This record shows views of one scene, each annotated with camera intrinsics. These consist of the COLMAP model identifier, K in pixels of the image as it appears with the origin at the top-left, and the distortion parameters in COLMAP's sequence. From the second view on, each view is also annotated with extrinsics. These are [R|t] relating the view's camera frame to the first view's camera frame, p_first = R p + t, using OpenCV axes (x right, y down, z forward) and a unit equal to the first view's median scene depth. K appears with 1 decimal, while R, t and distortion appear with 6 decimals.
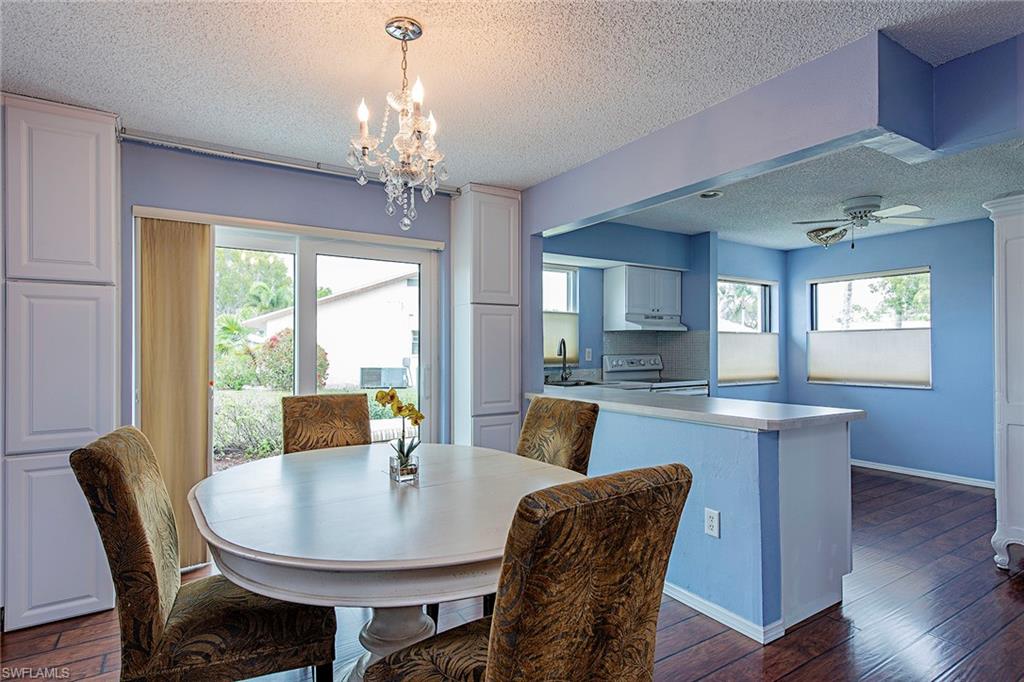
lens RADIAL K [[541.7, 0, 505.1], [0, 541.7, 345.0], [0, 0, 1]] dist [0.003594, -0.001083]
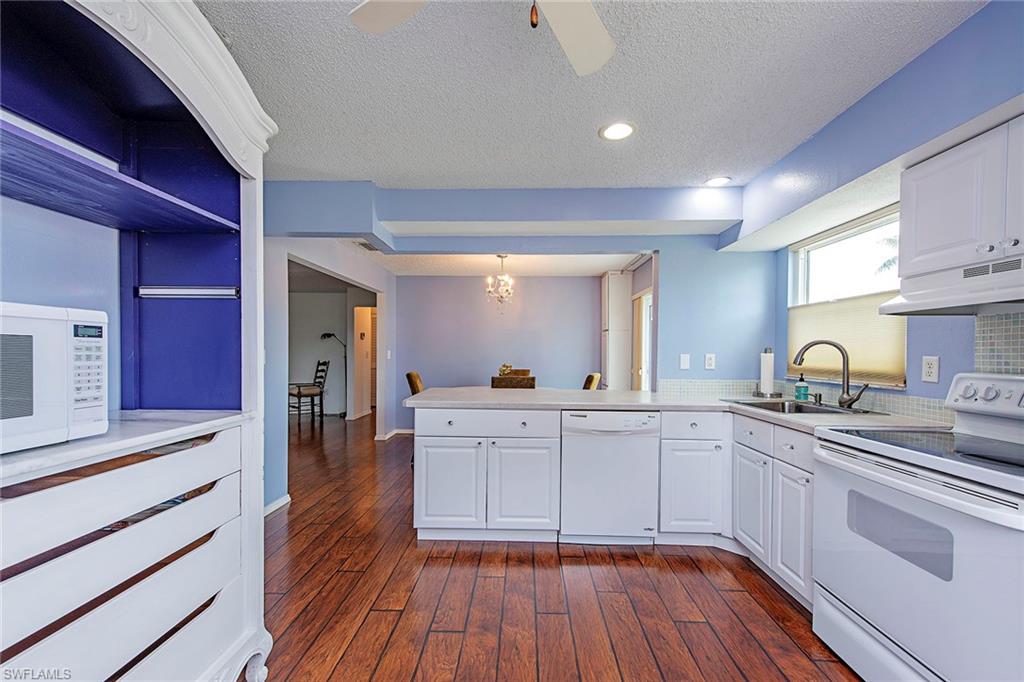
lens RADIAL K [[404.8, 0, 513.1], [0, 404.8, 349.2], [0, 0, 1]] dist [-0.000062, -0.000008]
pose [[-0.569082, -0.007855, -0.822243, 0.658514], [-0.003825, 0.999969, -0.006905, 0.004312], [0.822272, -0.000784, -0.569095, 0.888384]]
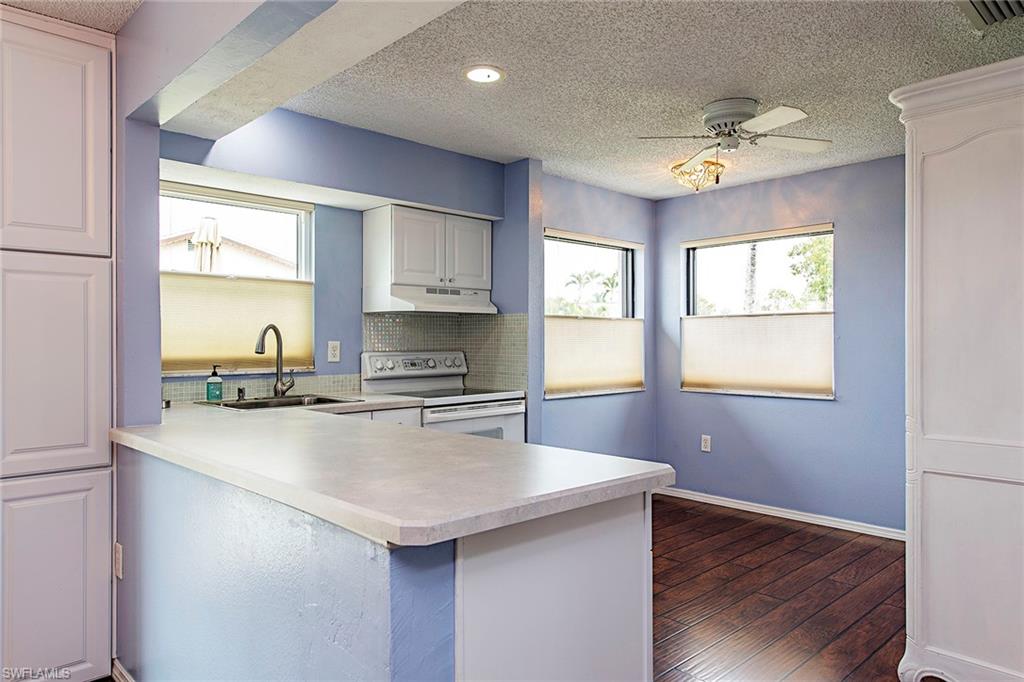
lens RADIAL K [[690.5, 0, 516.8], [0, 690.5, 342.0], [0, 0, 1]] dist [0.017691, 0.000699]
pose [[0.978774, 0.000550, 0.204942, 0.193741], [-0.002215, 0.999966, 0.007898, 0.000941], [-0.204931, -0.008185, 0.978742, 0.201374]]
